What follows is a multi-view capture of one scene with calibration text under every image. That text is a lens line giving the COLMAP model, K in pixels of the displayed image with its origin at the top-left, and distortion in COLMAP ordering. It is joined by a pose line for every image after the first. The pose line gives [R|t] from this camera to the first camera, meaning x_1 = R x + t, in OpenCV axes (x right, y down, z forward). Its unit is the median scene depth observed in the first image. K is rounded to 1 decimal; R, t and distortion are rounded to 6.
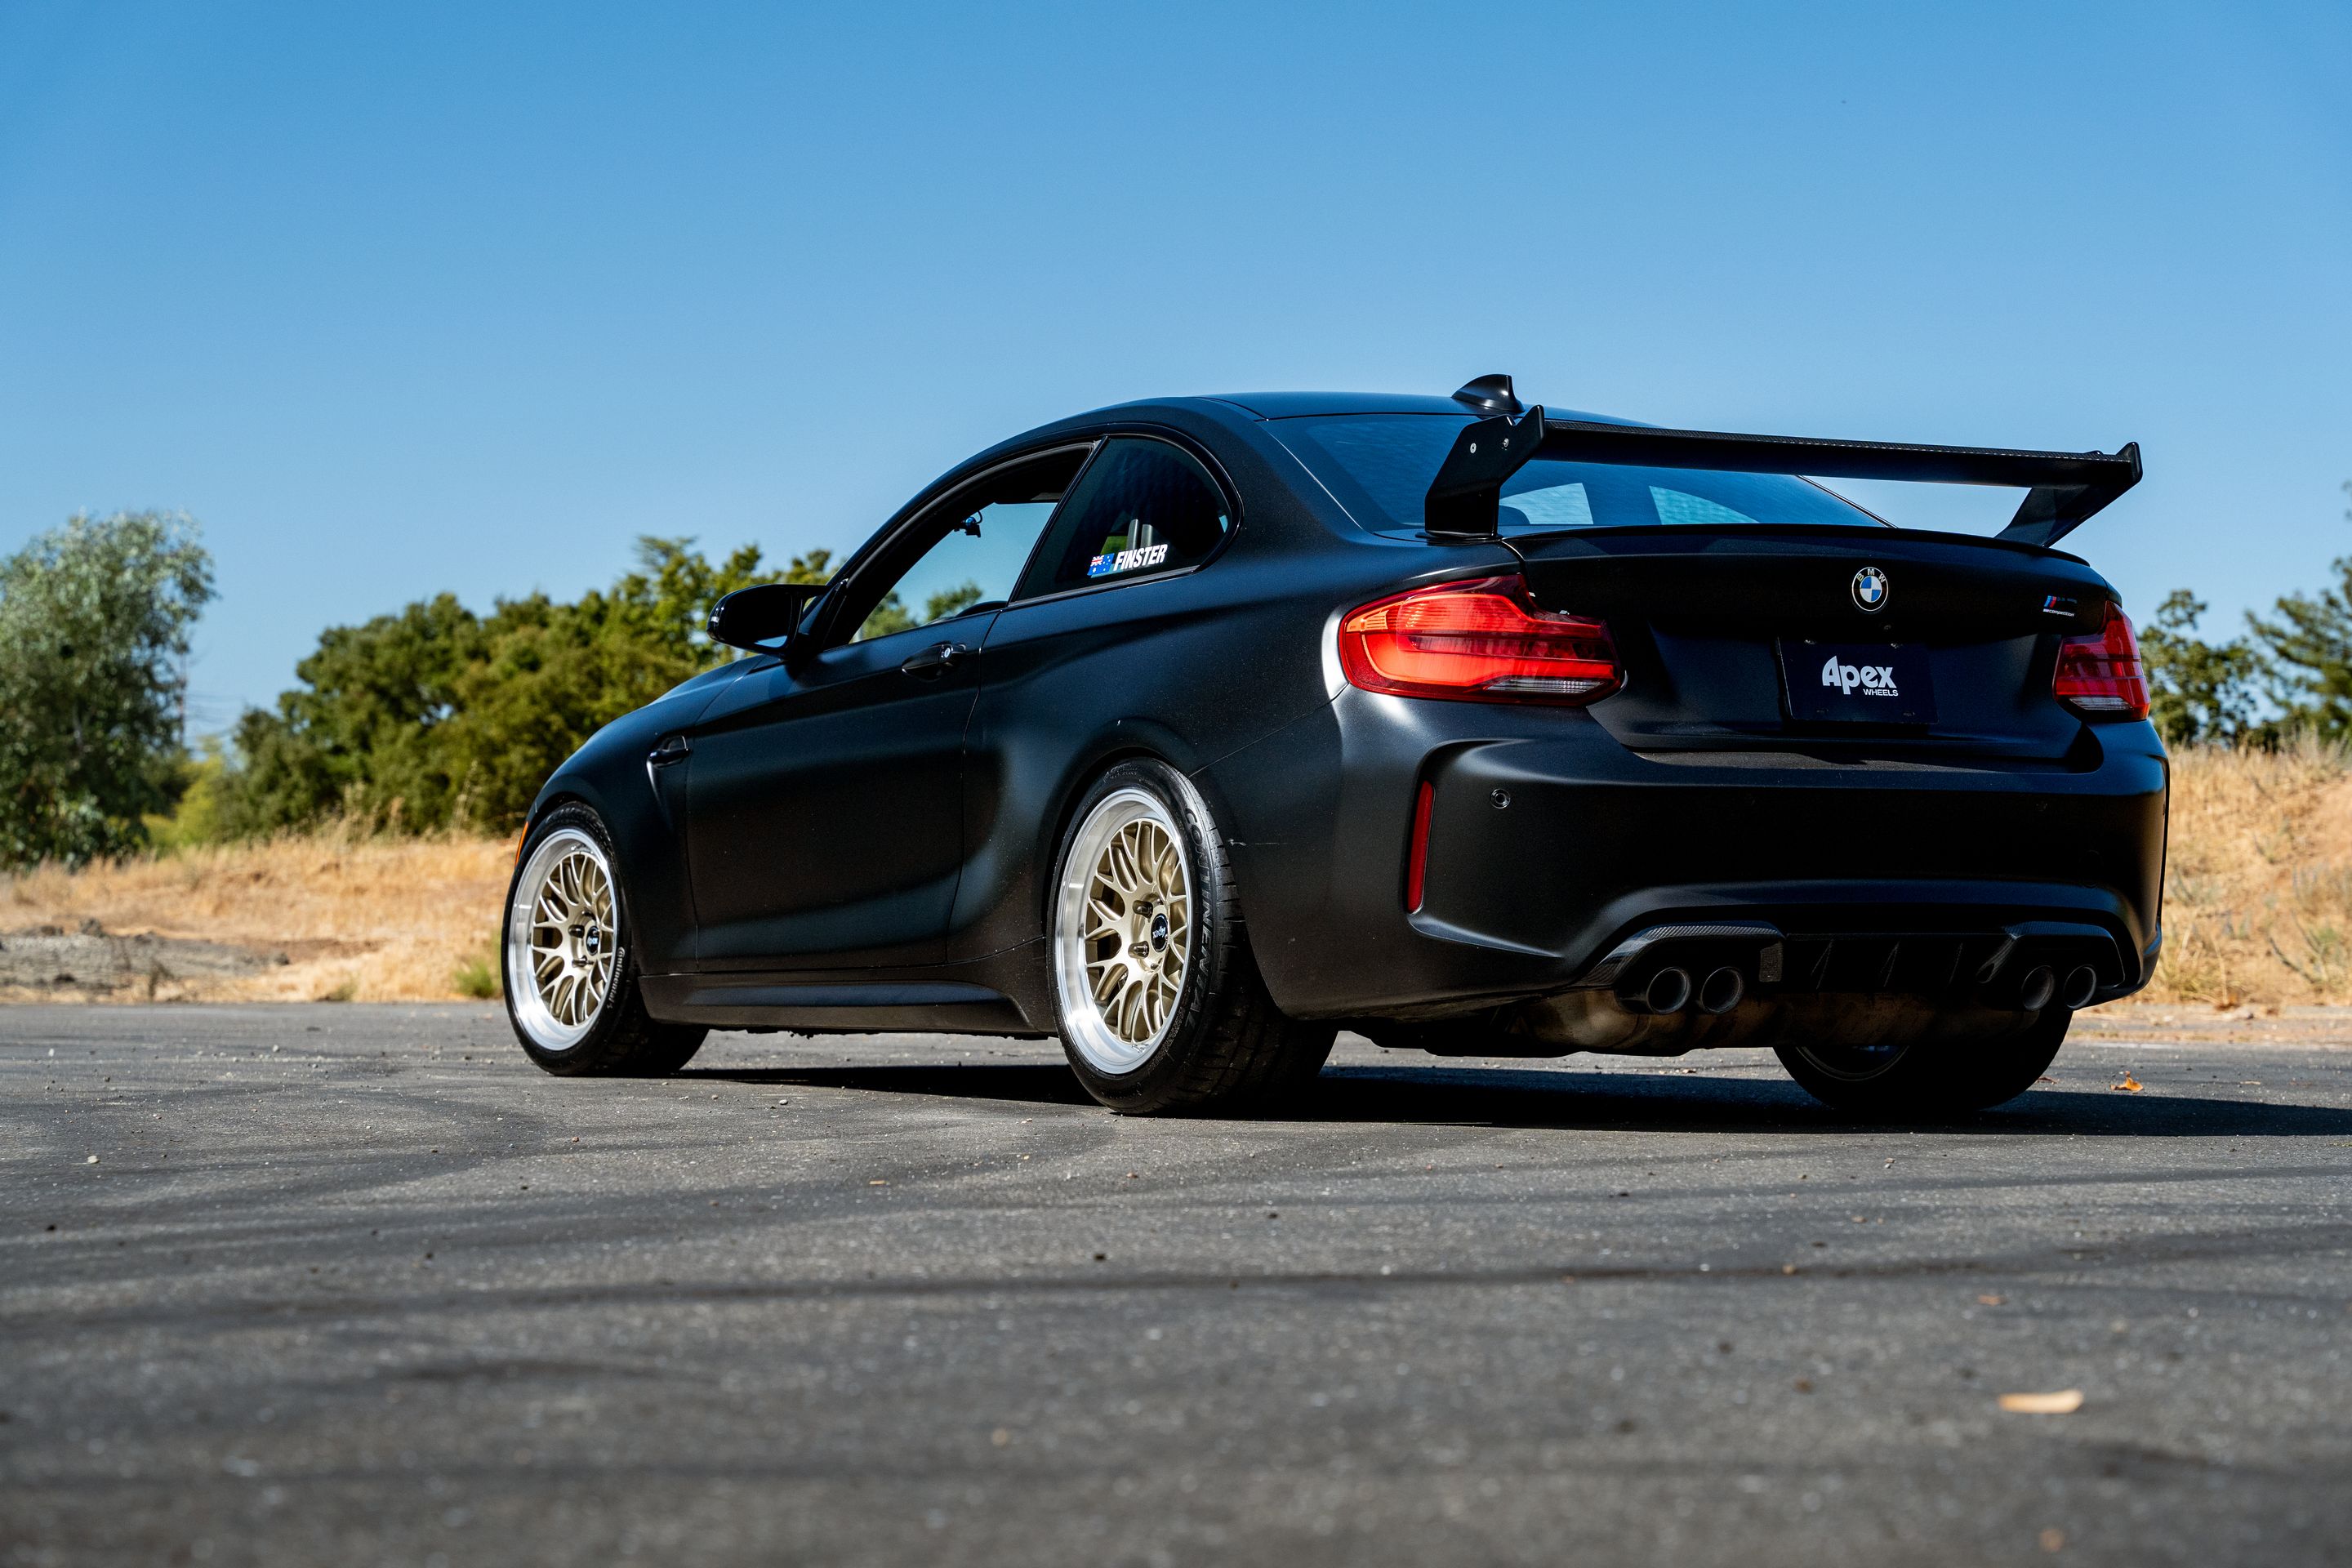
lens RADIAL K [[4347.3, 0, 1147.9], [0, 4347.3, 779.0], [0, 0, 1]] dist [0.224369, 0.352501]
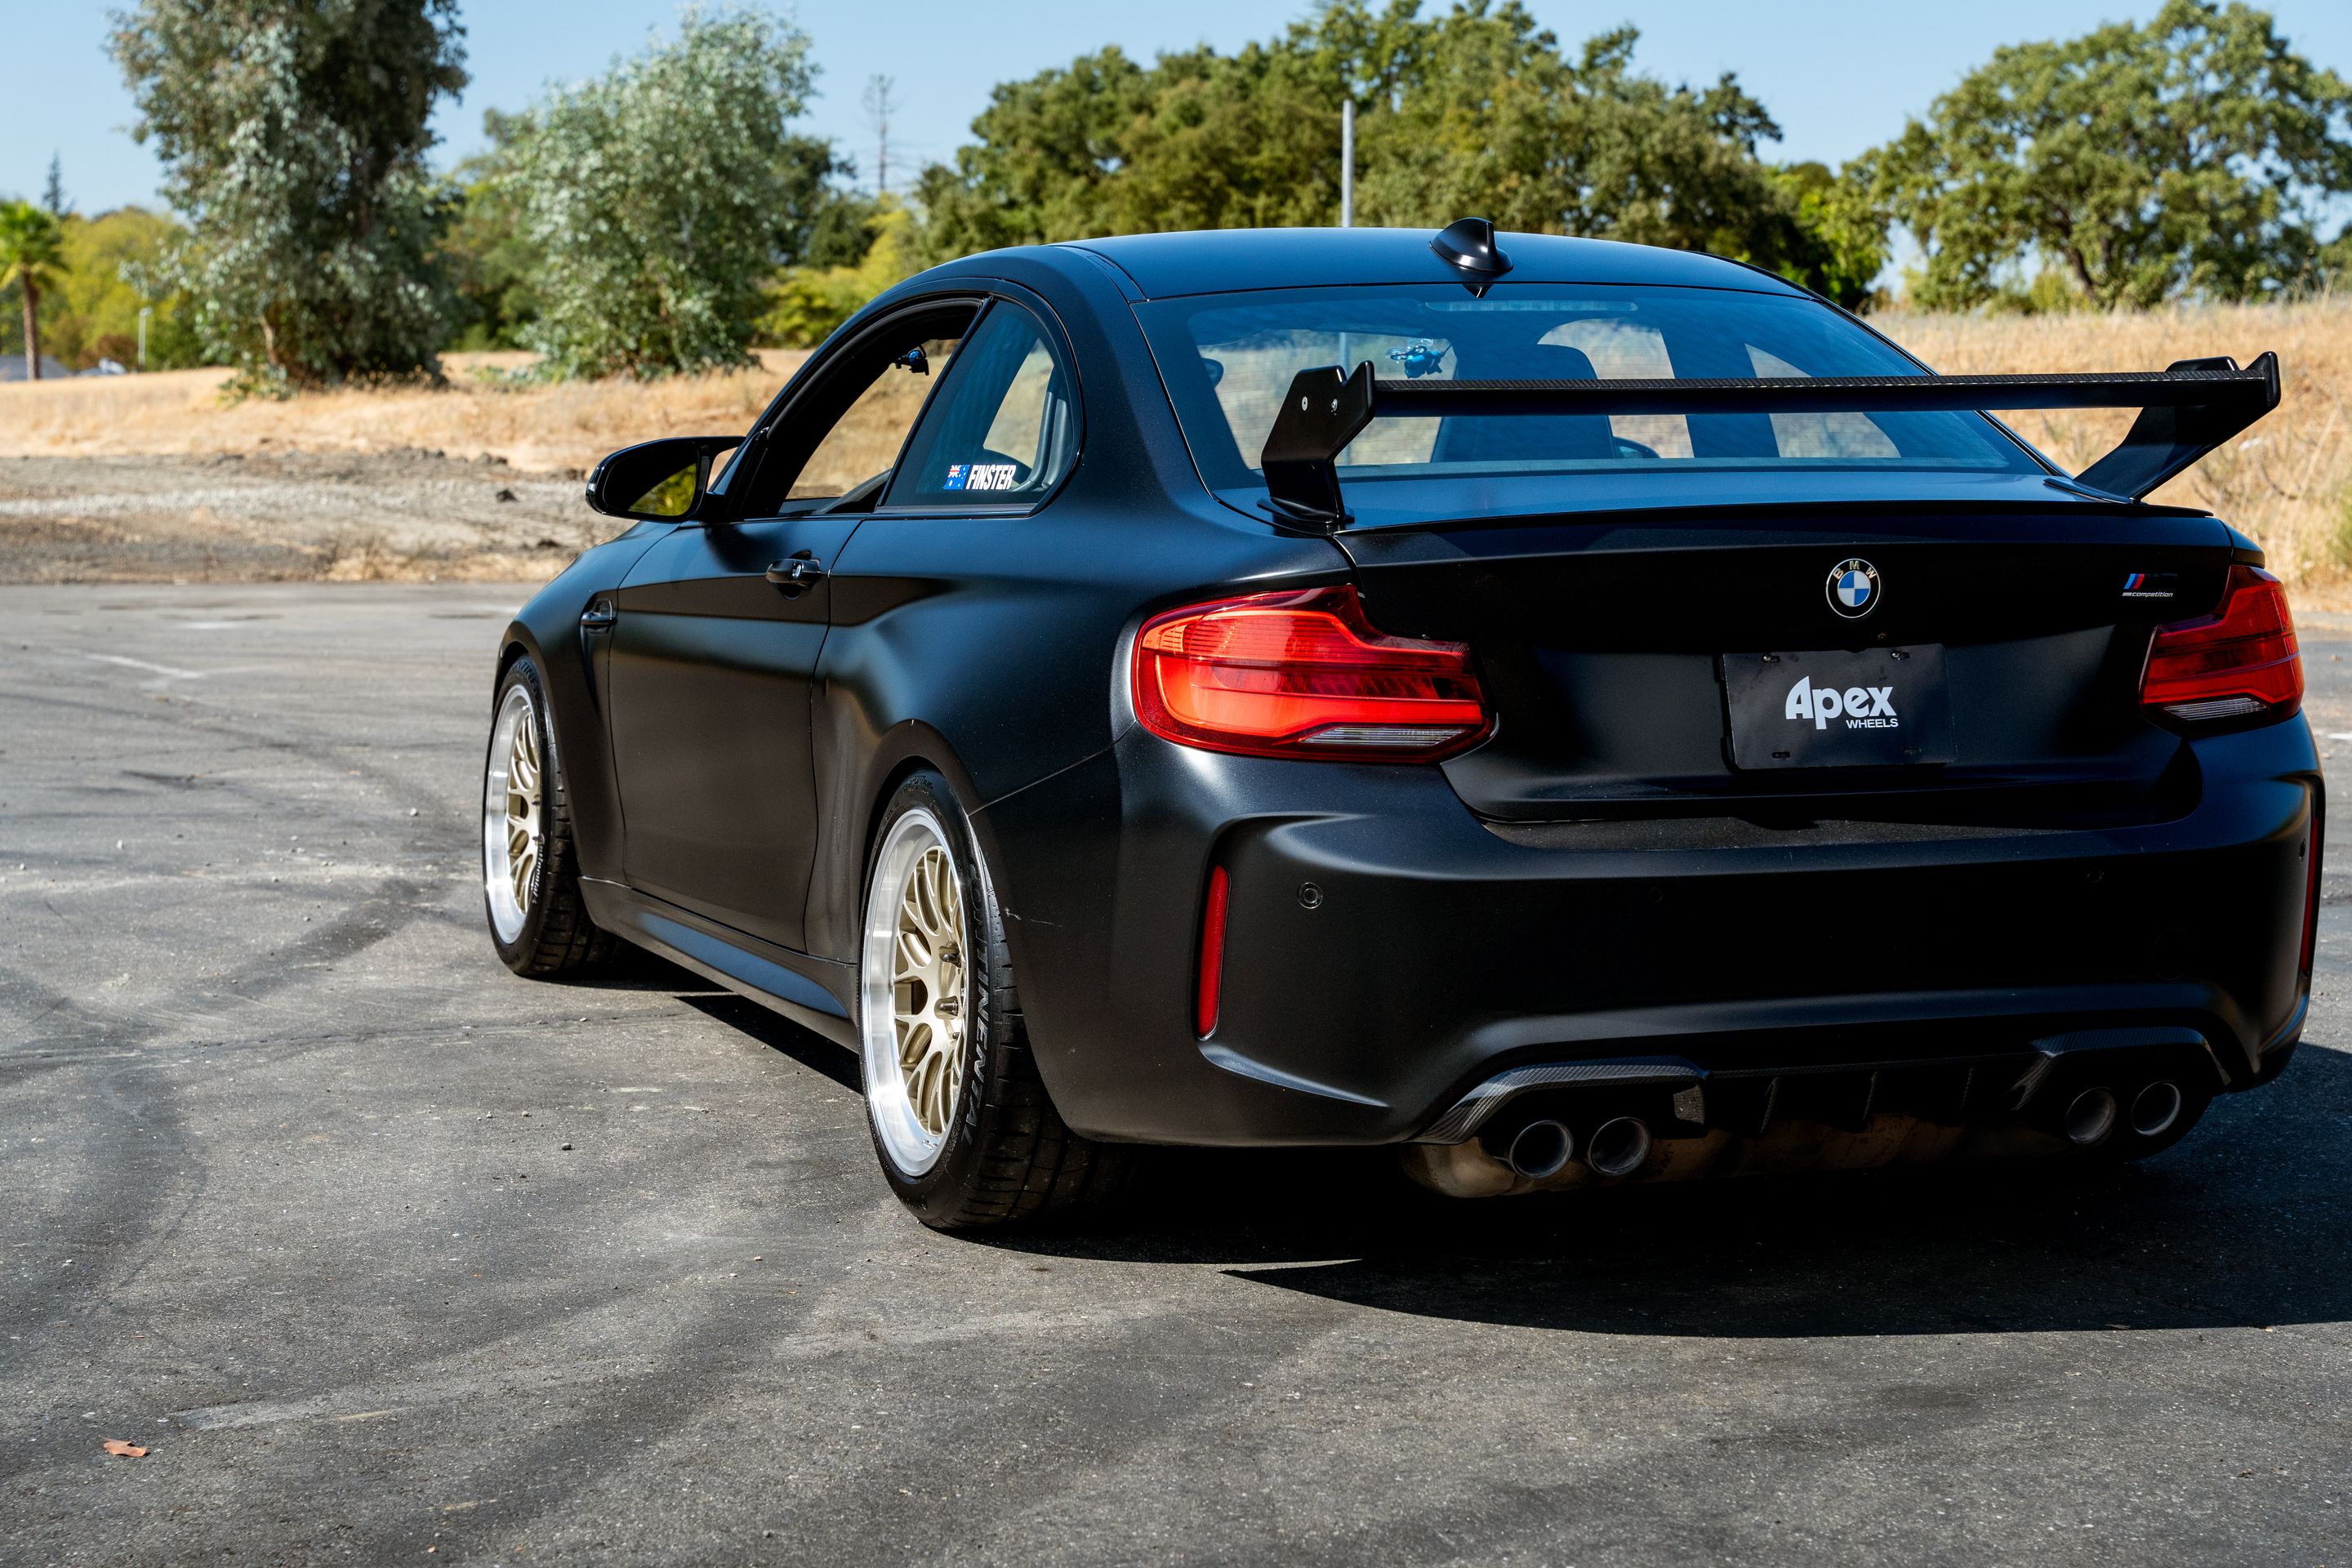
lens RADIAL K [[4277.2, 0, 1164.1], [0, 4277.2, 787.5], [0, 0, 1]] dist [0.220095, 0.598161]
pose [[0.988544, 0.012749, -0.150392, 0.039330], [0.007016, 0.991467, 0.130167, -0.025883], [0.150768, -0.129731, 0.980020, 0.066466]]
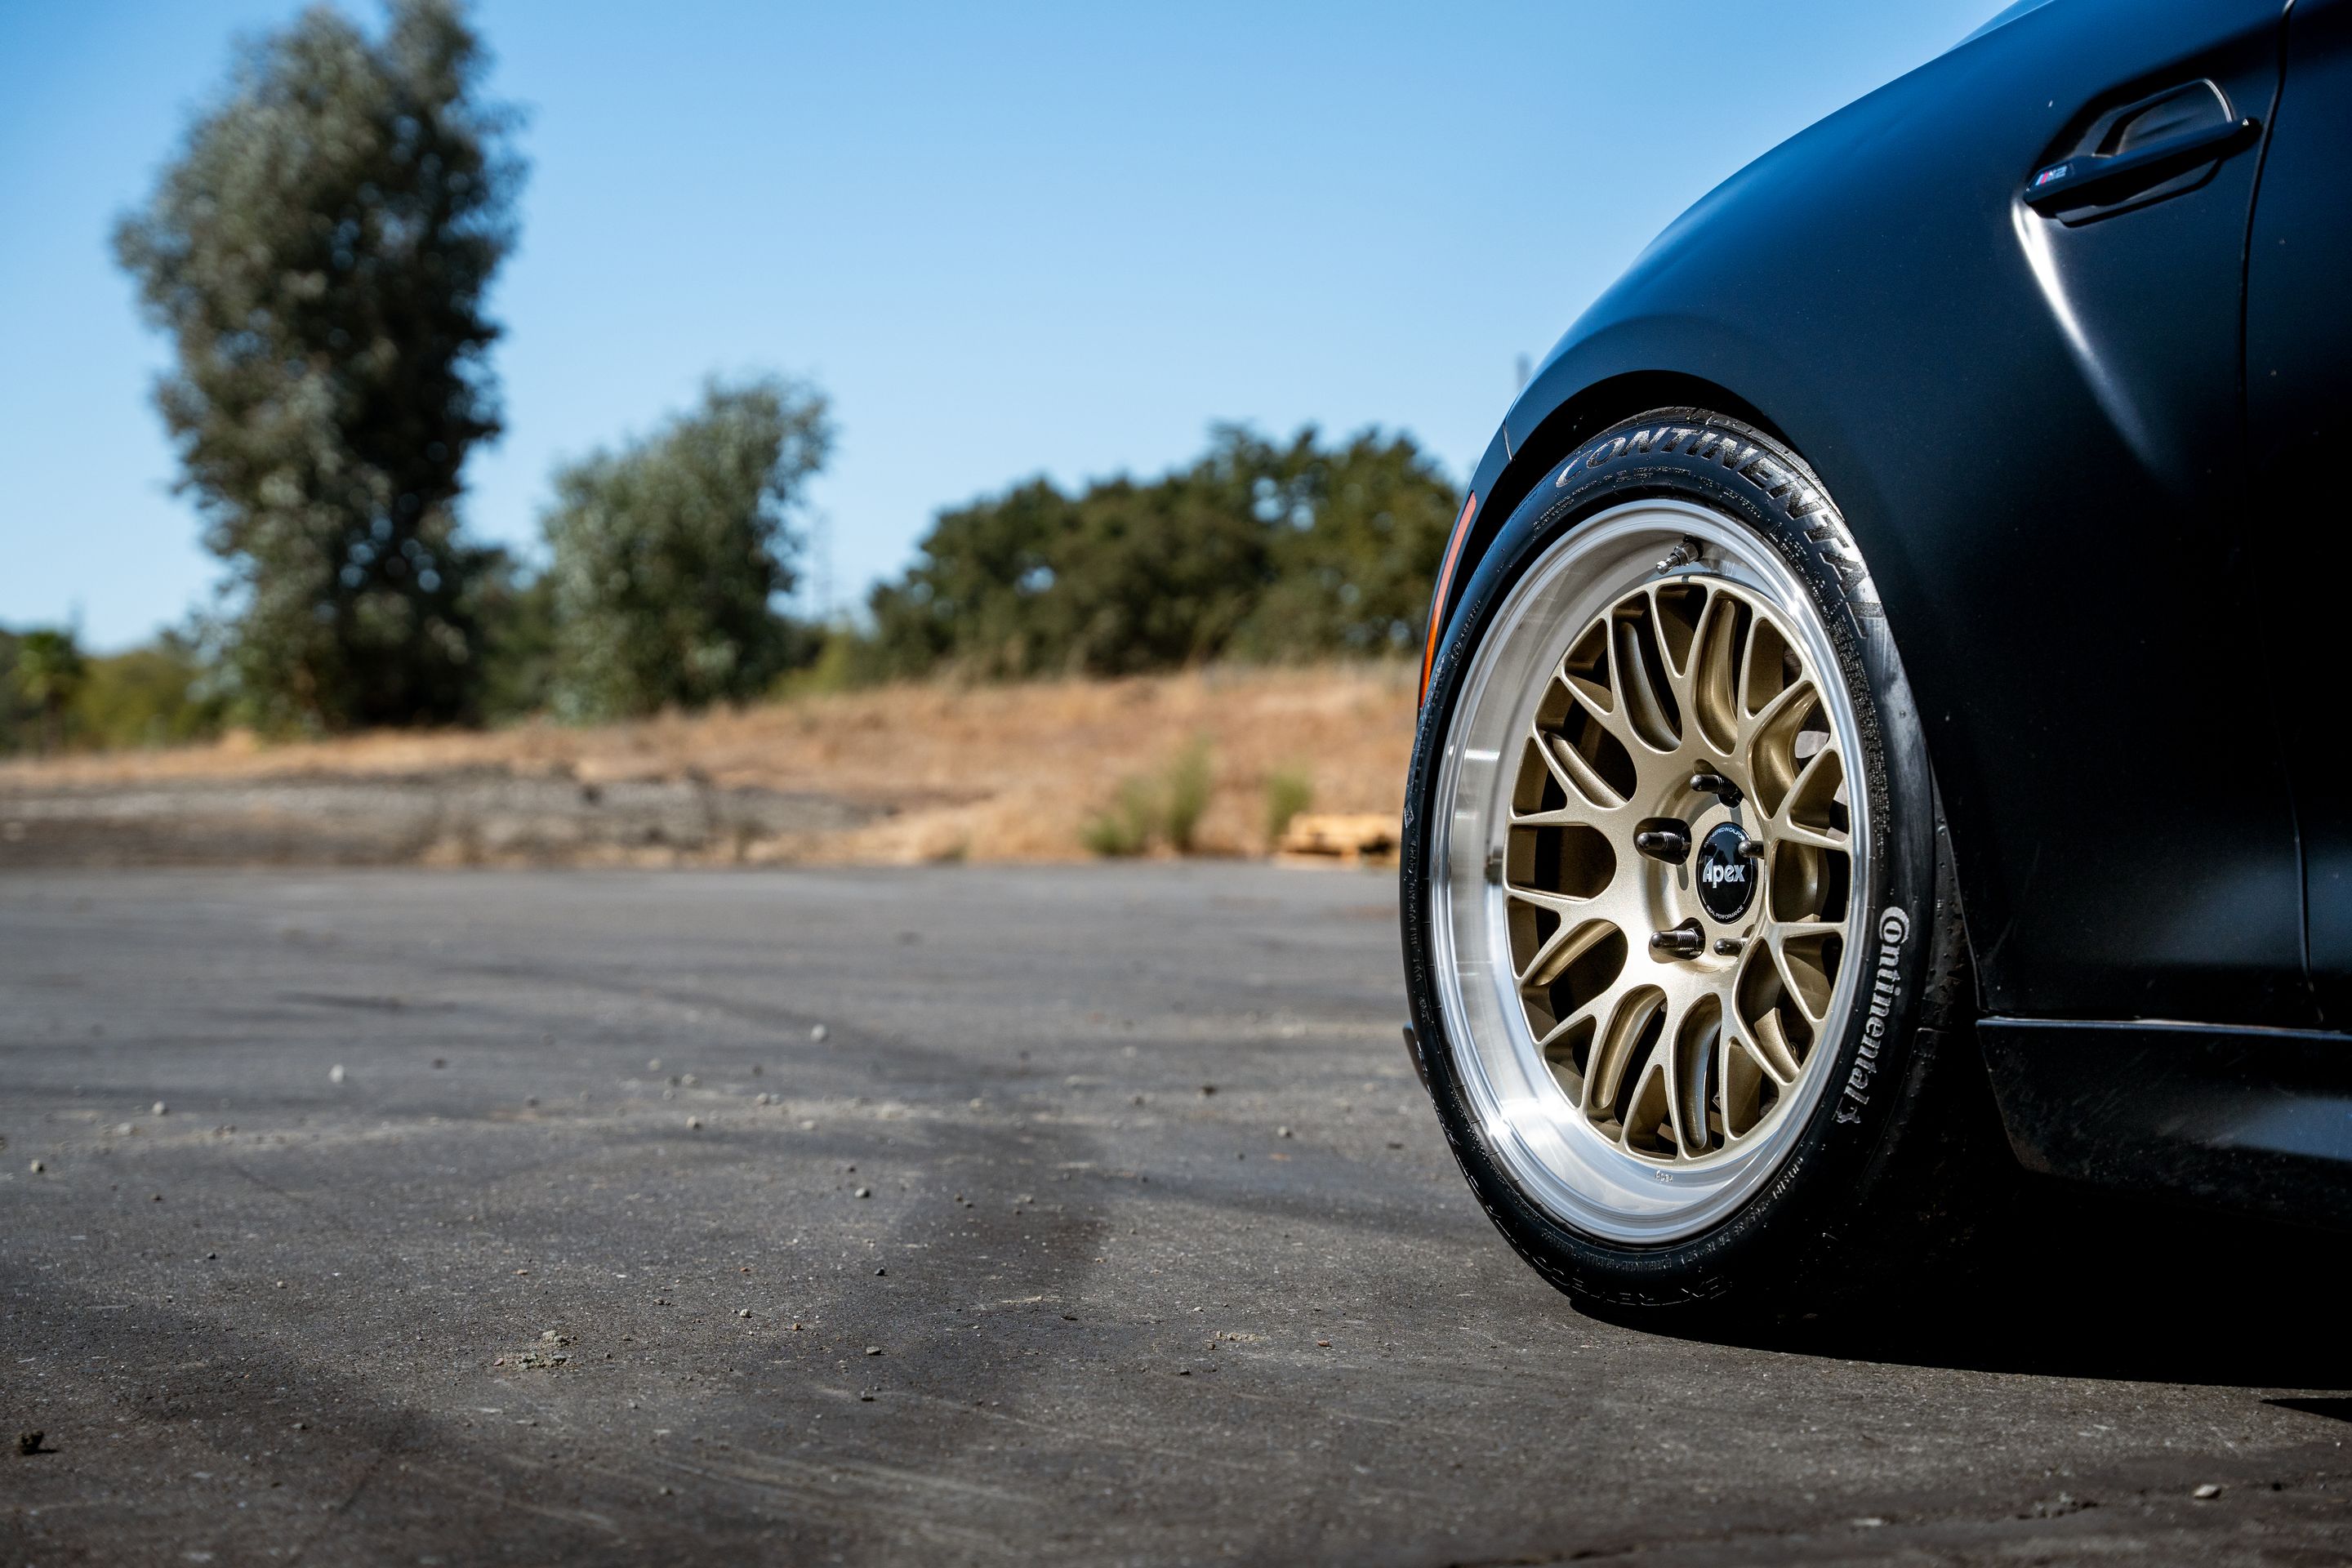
lens RADIAL K [[3838.0, 0, 1237.0], [0, 3838.0, 906.3], [0, 0, 1]] dist [0.066949, 0.876304]
pose [[0.994024, -0.002882, -0.109125, -0.044540], [0.010548, 0.997509, 0.069742, 0.006934], [0.108653, -0.070476, 0.991578, 0.247649]]
